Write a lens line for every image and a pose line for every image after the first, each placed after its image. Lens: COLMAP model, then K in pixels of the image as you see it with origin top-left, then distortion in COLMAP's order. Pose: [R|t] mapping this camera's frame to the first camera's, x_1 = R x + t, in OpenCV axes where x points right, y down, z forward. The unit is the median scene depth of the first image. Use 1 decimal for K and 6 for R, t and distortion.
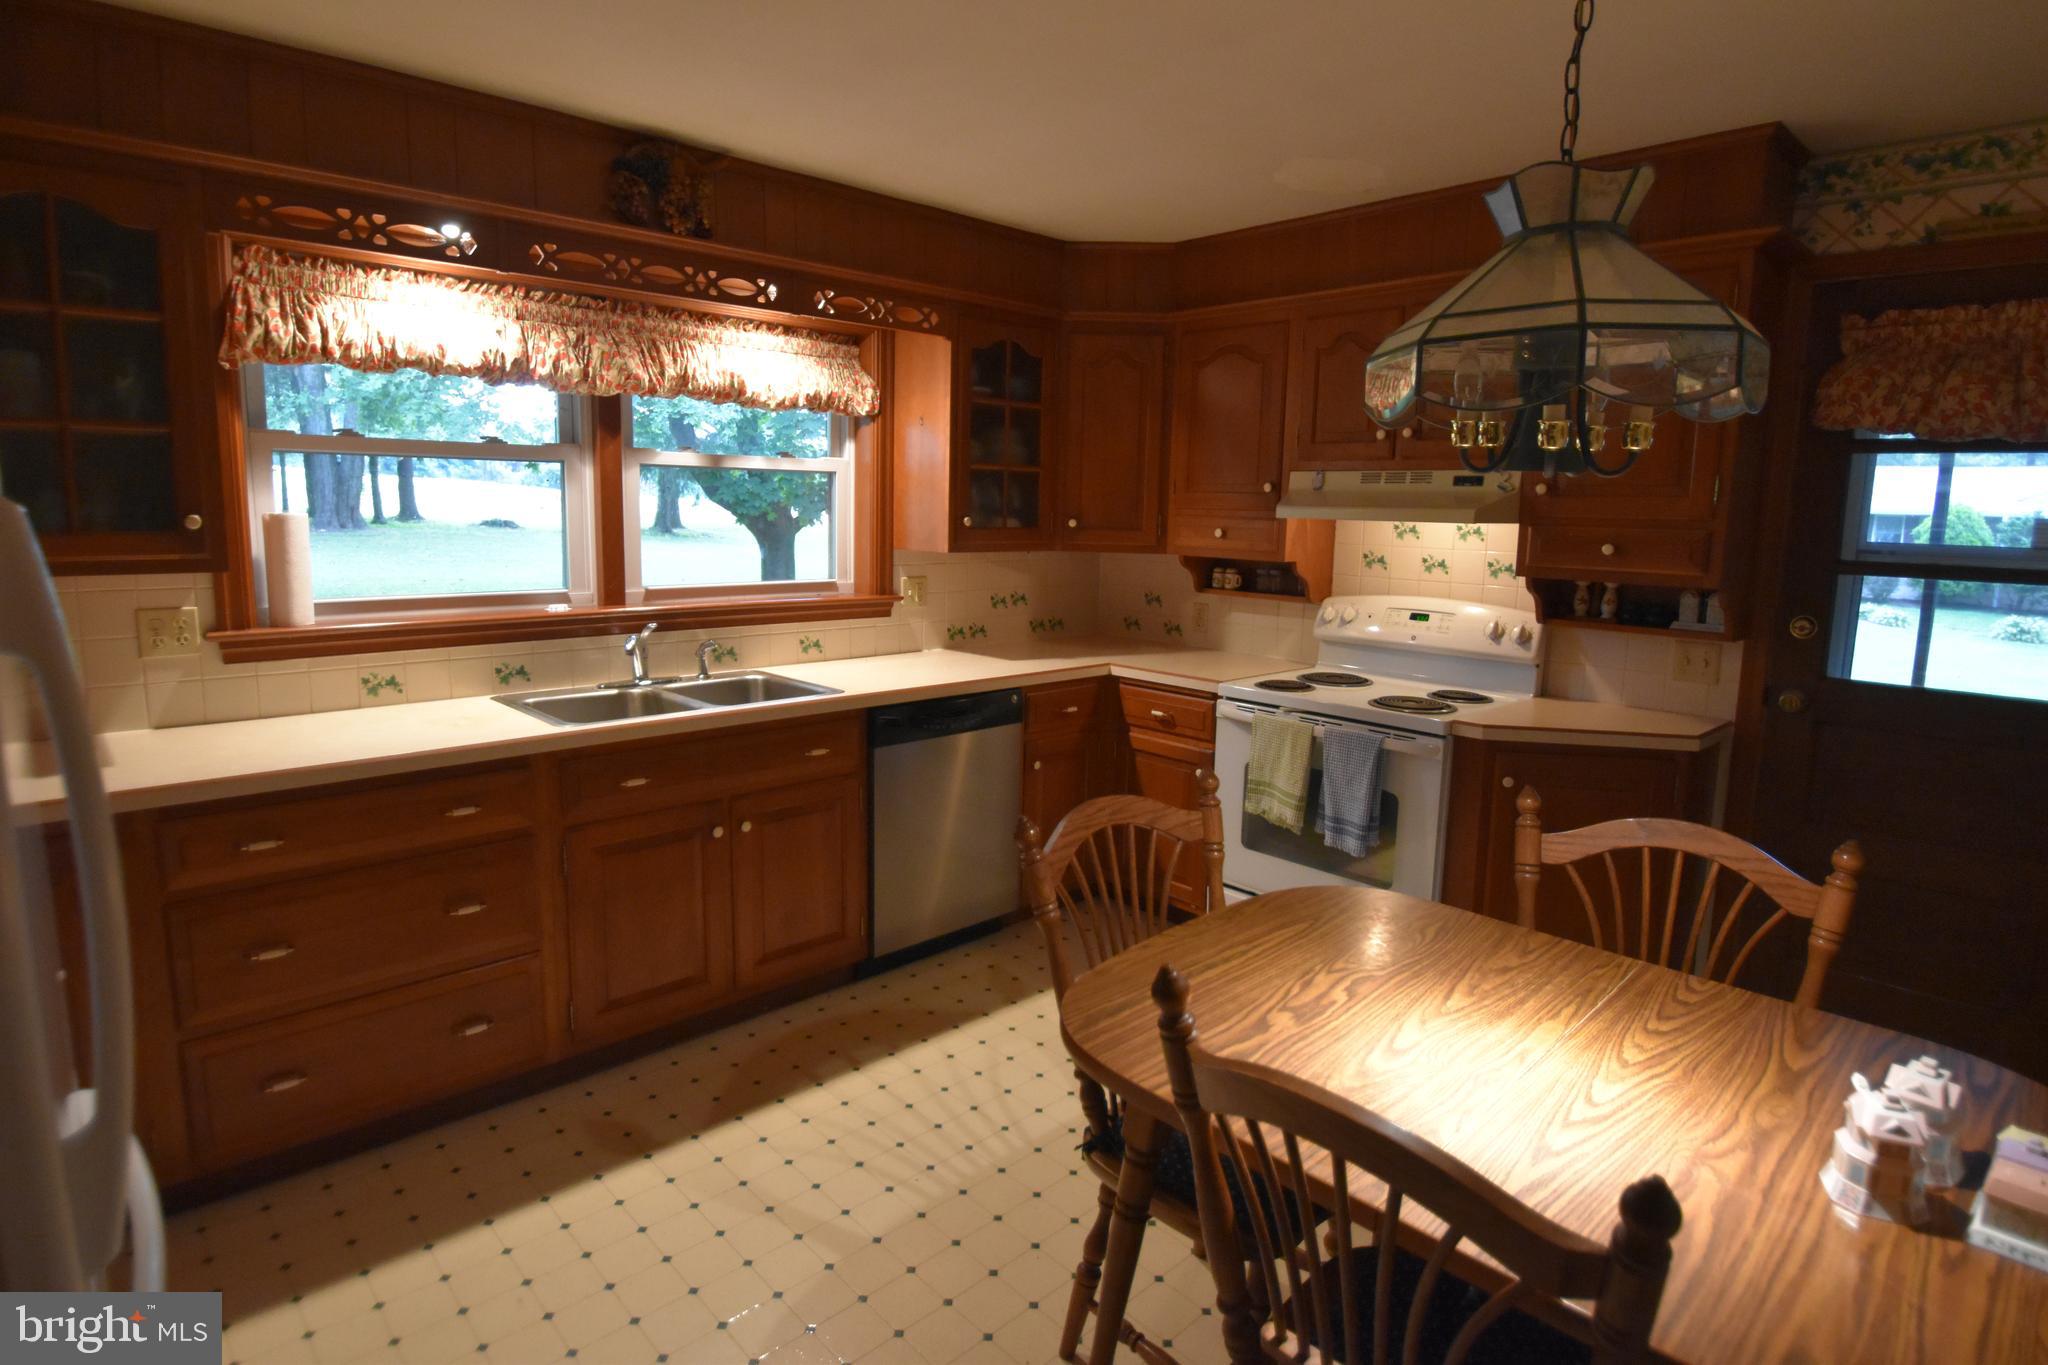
lens RADIAL K [[1059.2, 0, 985.3], [0, 1059.2, 672.9], [0, 0, 1]] dist [-0.015145, -0.001360]
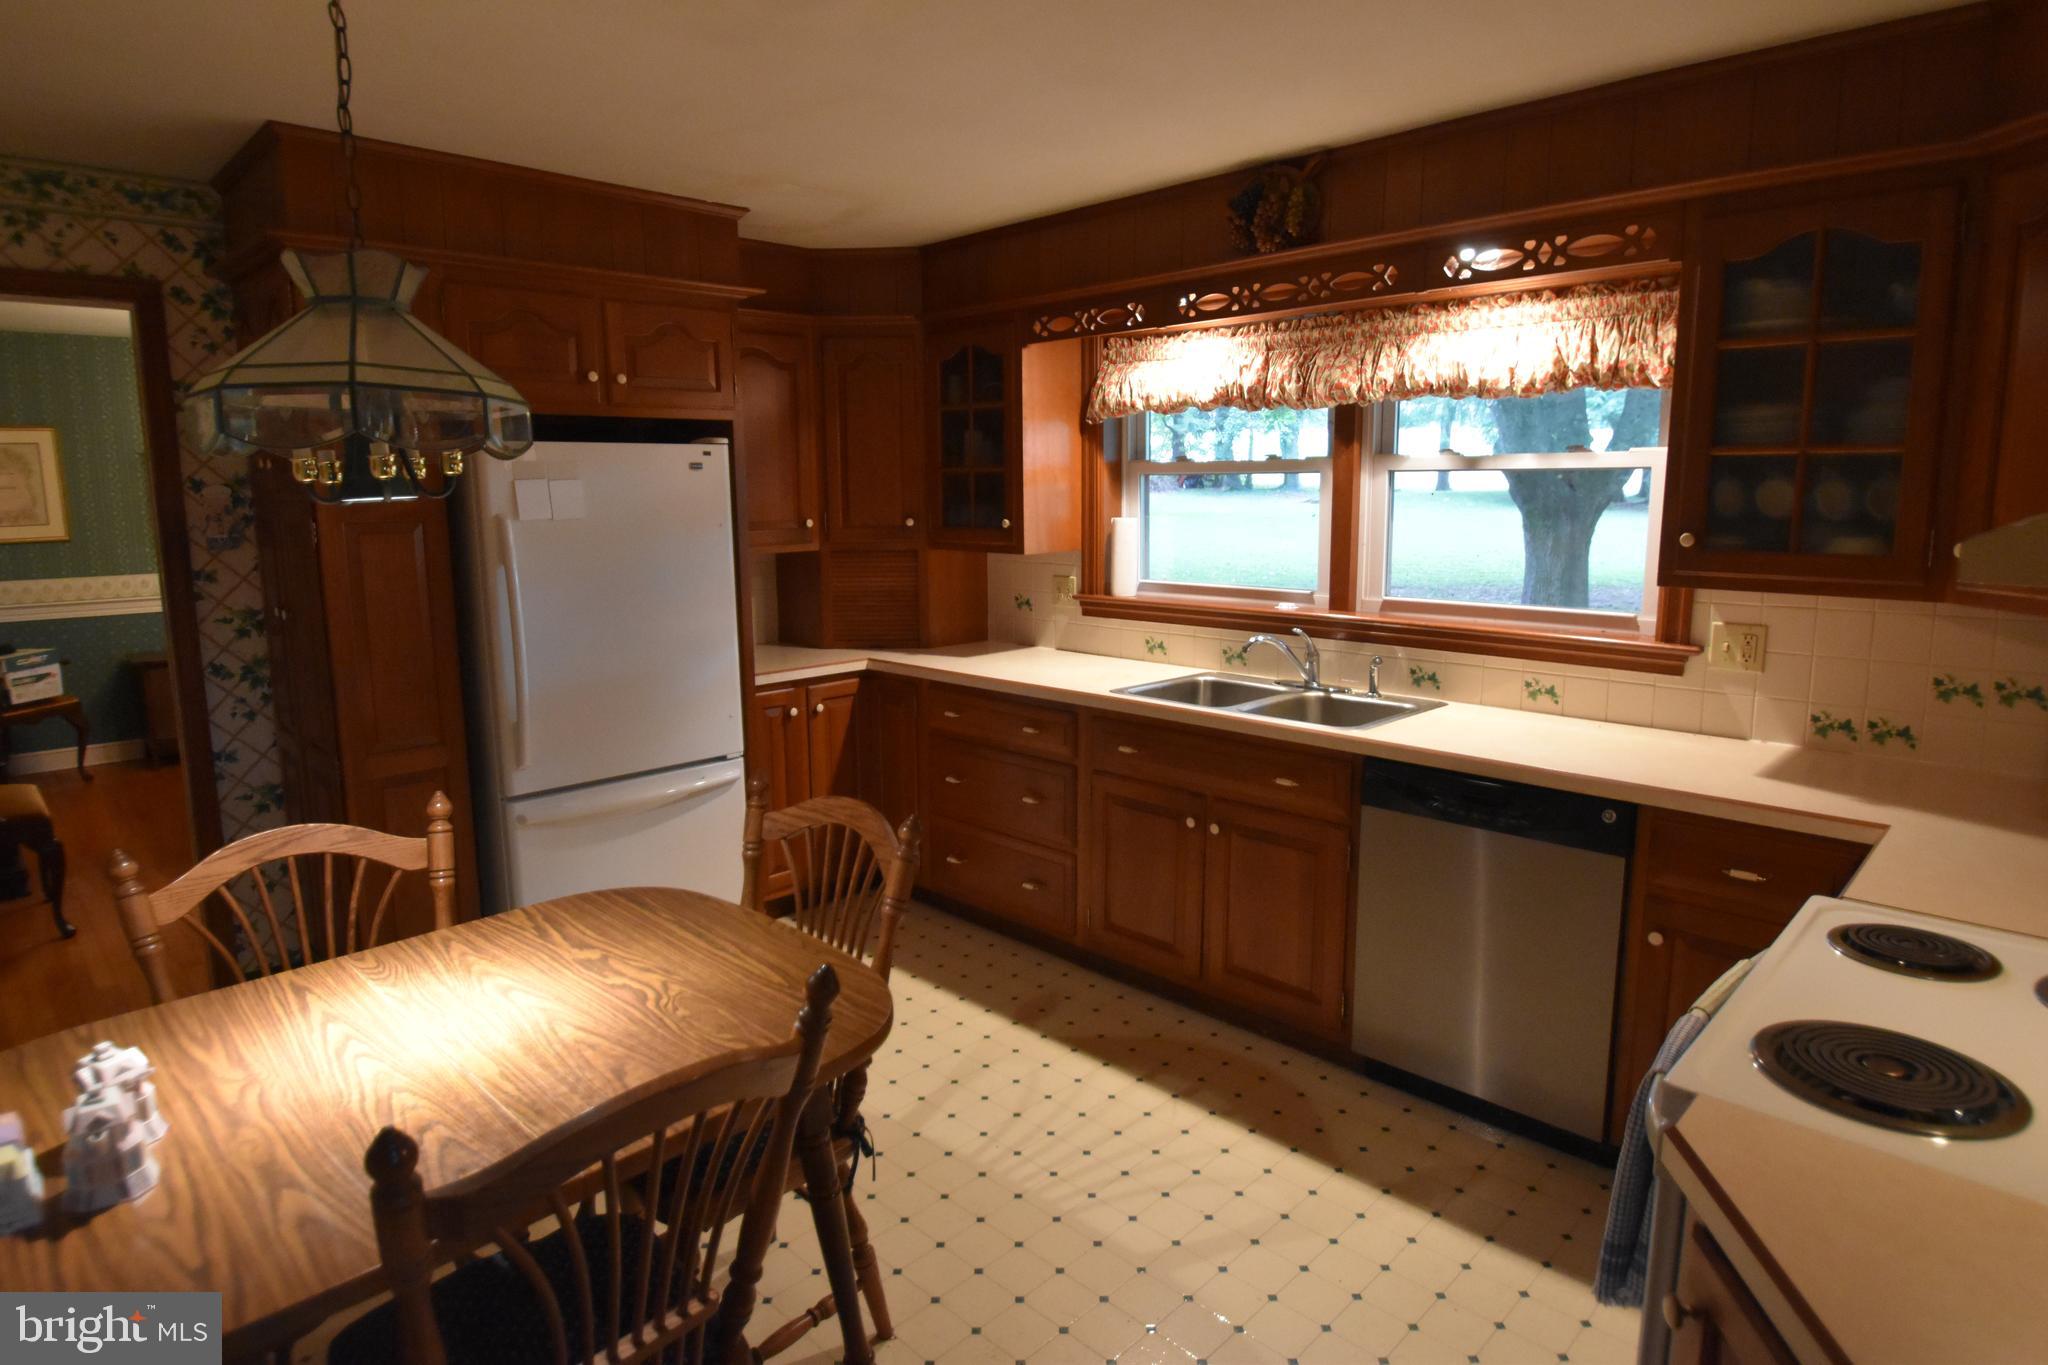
lens RADIAL K [[1059.2, 0, 985.3], [0, 1059.2, 672.9], [0, 0, 1]] dist [-0.015145, -0.001360]
pose [[0.061943, 0.151842, -0.986462, 0.755892], [-0.149429, 0.978631, 0.141253, -0.115079], [0.986830, 0.138656, 0.083309, 0.682634]]
